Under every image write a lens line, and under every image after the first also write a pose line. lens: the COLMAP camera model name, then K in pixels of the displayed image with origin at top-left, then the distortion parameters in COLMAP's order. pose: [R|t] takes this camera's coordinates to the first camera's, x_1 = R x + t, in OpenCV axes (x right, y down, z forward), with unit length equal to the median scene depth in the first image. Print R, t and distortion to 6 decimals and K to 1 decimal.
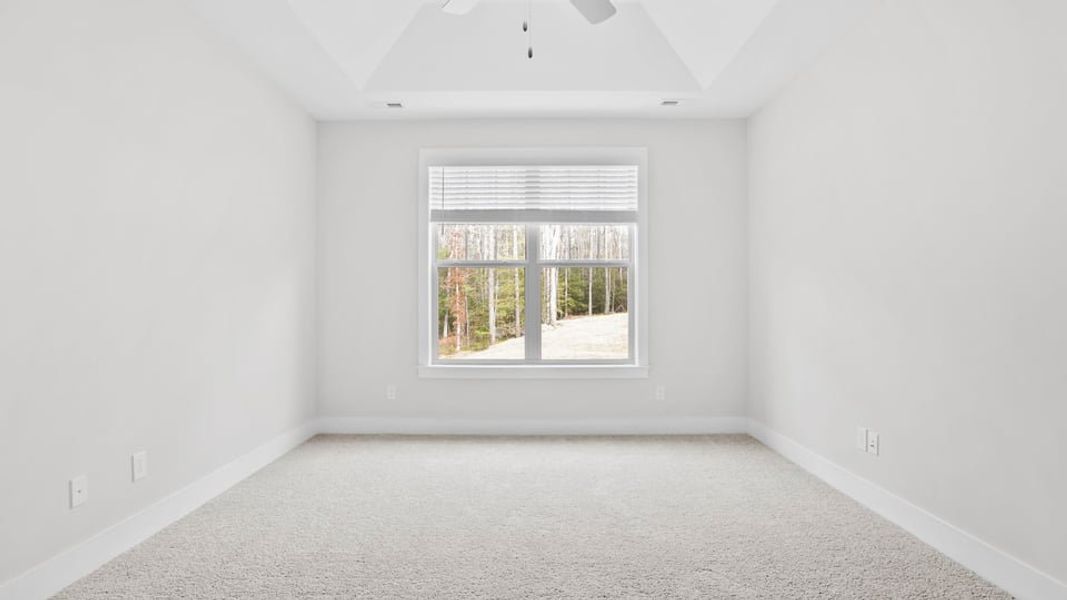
lens RADIAL K [[500.0, 0, 528.9], [0, 500.0, 299.8], [0, 0, 1]] dist [-0.035920, 0.006458]
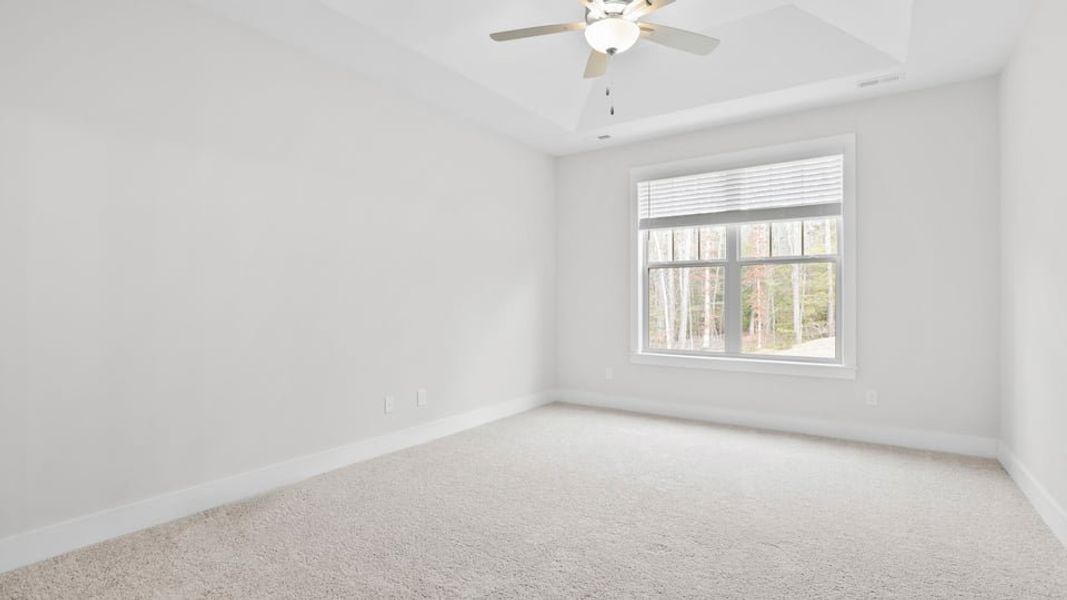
lens RADIAL K [[500.0, 0, 543.8], [0, 500.0, 299.9], [0, 0, 1]] dist [-0.035920, 0.006458]
pose [[0.827279, 0.002543, -0.561785, 0.268776], [0.002718, 0.999960, 0.008530, -0.003177], [0.561784, -0.008583, 0.827239, -0.089586]]
